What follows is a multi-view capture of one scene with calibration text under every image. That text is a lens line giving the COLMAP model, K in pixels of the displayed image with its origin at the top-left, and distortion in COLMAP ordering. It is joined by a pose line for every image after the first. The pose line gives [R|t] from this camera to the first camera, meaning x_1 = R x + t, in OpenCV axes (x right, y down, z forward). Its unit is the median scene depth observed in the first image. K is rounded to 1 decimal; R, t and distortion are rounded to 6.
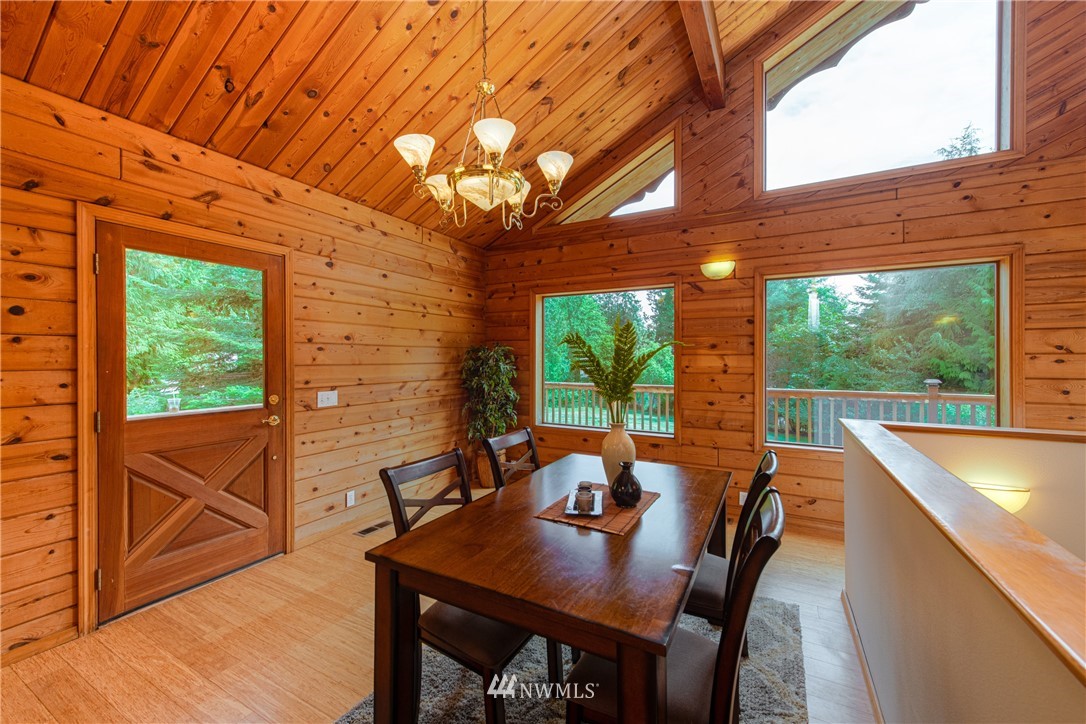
lens RADIAL K [[429.4, 0, 539.3], [0, 429.4, 360.1], [0, 0, 1]] dist [0.001250, -0.004294]
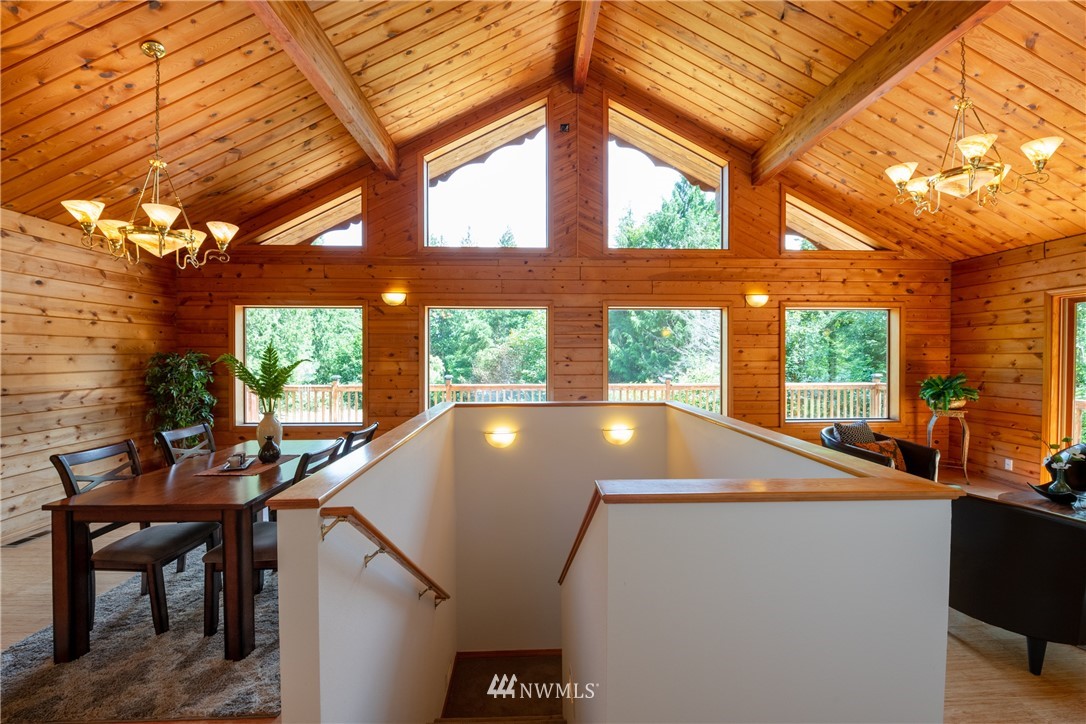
lens RADIAL K [[429.4, 0, 538.0], [0, 429.4, 359.9], [0, 0, 1]] dist [0.001250, -0.004294]
pose [[0.856433, -0.003662, 0.516245, 0.106690], [0.002725, 0.999993, 0.002572, -0.019253], [-0.516250, -0.000796, 0.856437, -0.400939]]
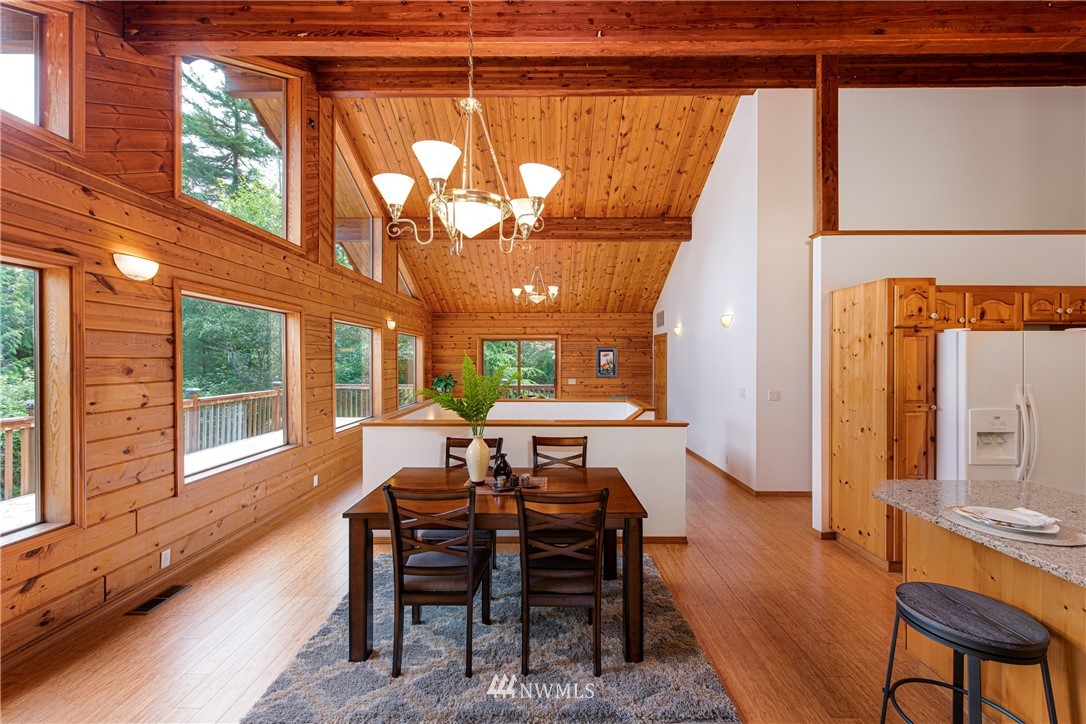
lens RADIAL K [[429.4, 0, 540.1], [0, 429.4, 362.8], [0, 0, 1]] dist [0.001250, -0.004294]
pose [[-0.476808, -0.004326, 0.878997, -0.568630], [0.006757, 0.999940, 0.008586, -0.049147], [-0.878981, 0.010033, -0.476751, 0.753181]]
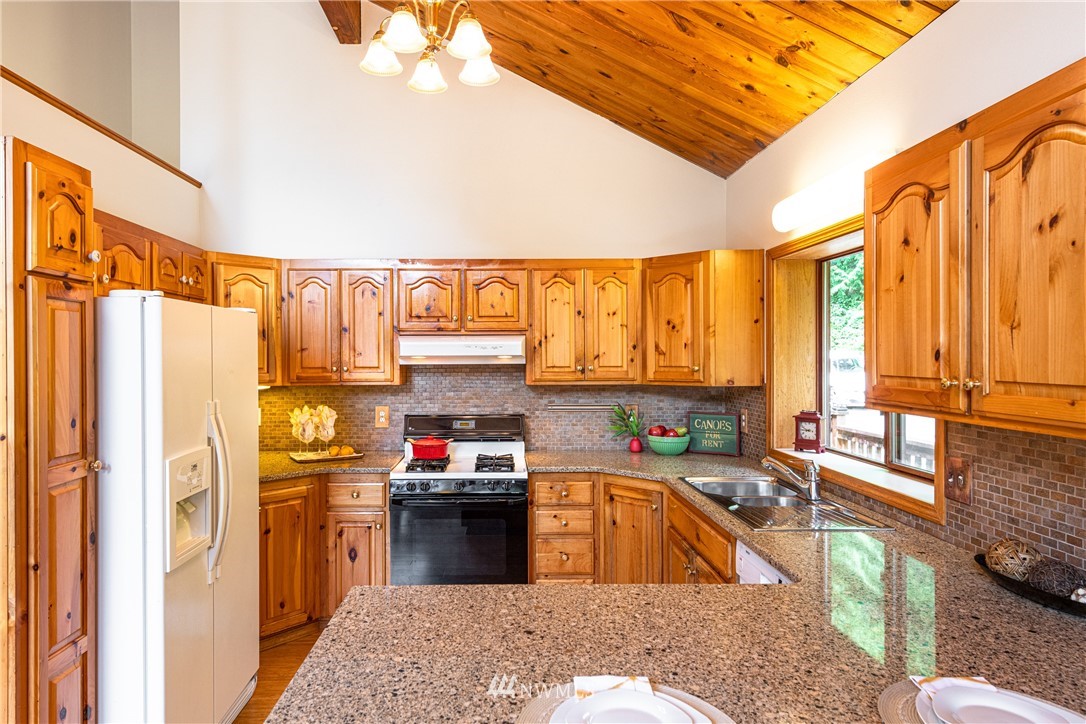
lens RADIAL K [[683.4, 0, 512.9], [0, 683.4, 358.5], [0, 0, 1]] dist [0.006562, -0.001392]
pose [[-0.867935, 0.005105, -0.496652, -0.225377], [-0.000559, 0.999937, 0.011255, -0.048279], [0.496678, 0.010047, -0.867877, 0.371731]]
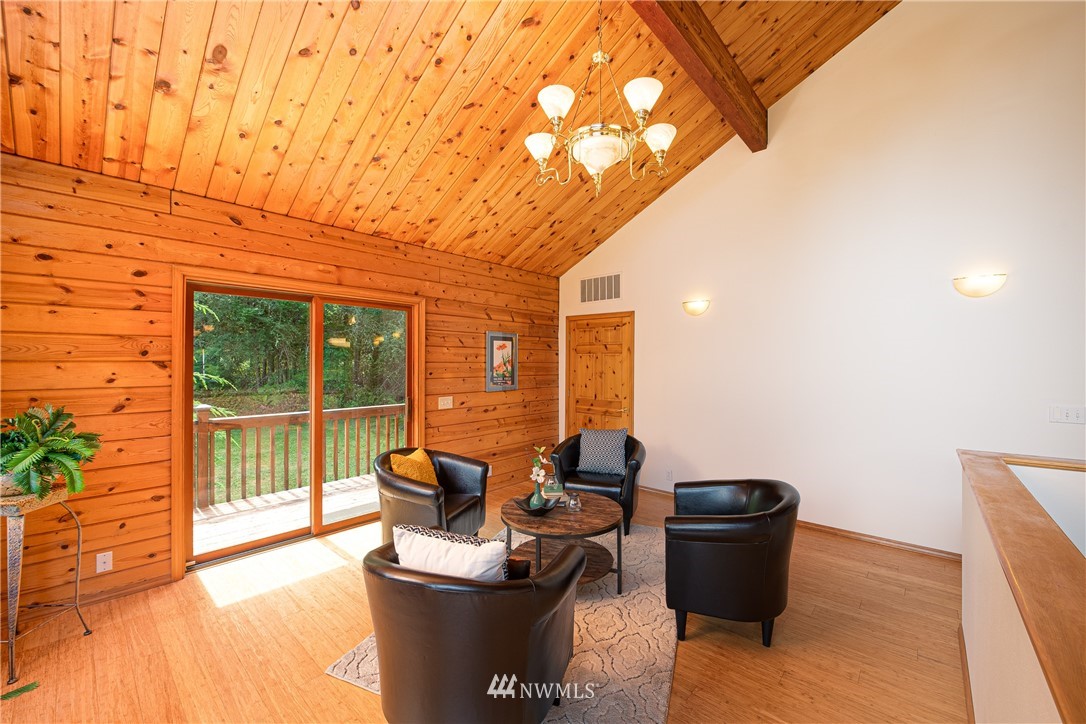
lens RADIAL K [[429.4, 0, 538.6], [0, 429.4, 360.1], [0, 0, 1]] dist [0.001250, -0.004294]
pose [[-0.974396, -0.001551, 0.224834, 1.061544], [-0.000720, 0.999993, 0.003777, -0.035925], [-0.224838, 0.003518, -0.974390, 0.449586]]
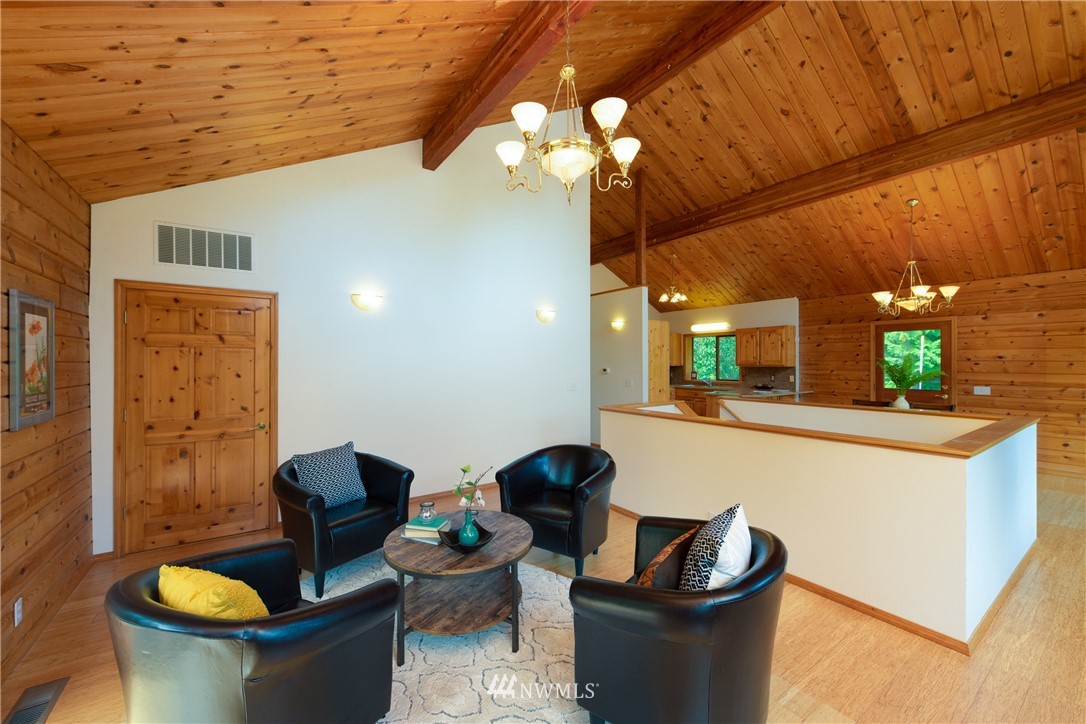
lens RADIAL K [[429.4, 0, 551.3], [0, 429.4, 362.9], [0, 0, 1]] dist [0.001250, -0.004294]
pose [[-0.436293, 0.004509, -0.899793, 1.679495], [-0.004123, 0.999967, 0.007010, -0.029714], [0.899795, 0.006769, -0.436260, 0.106983]]
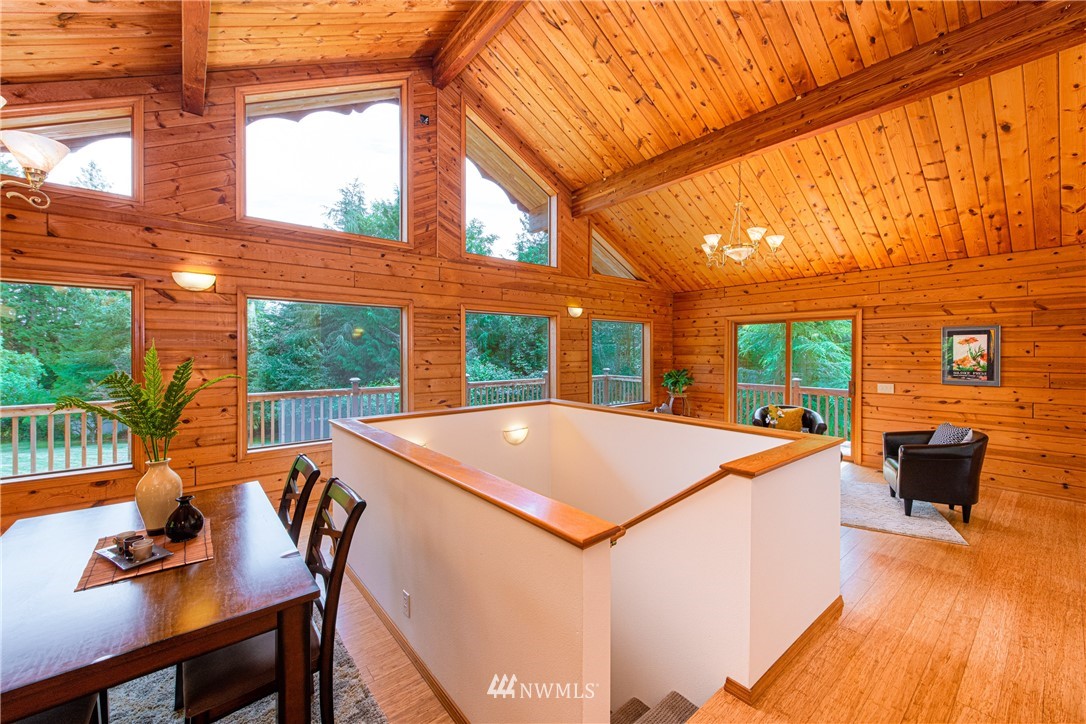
lens RADIAL K [[429.4, 0, 542.8], [0, 429.4, 353.7], [0, 0, 1]] dist [0.001250, -0.004294]
pose [[0.366602, -0.002749, 0.930374, -0.193992], [0.007595, 0.999971, -0.000038, -0.042413], [-0.930347, 0.007080, 0.366612, -0.075199]]
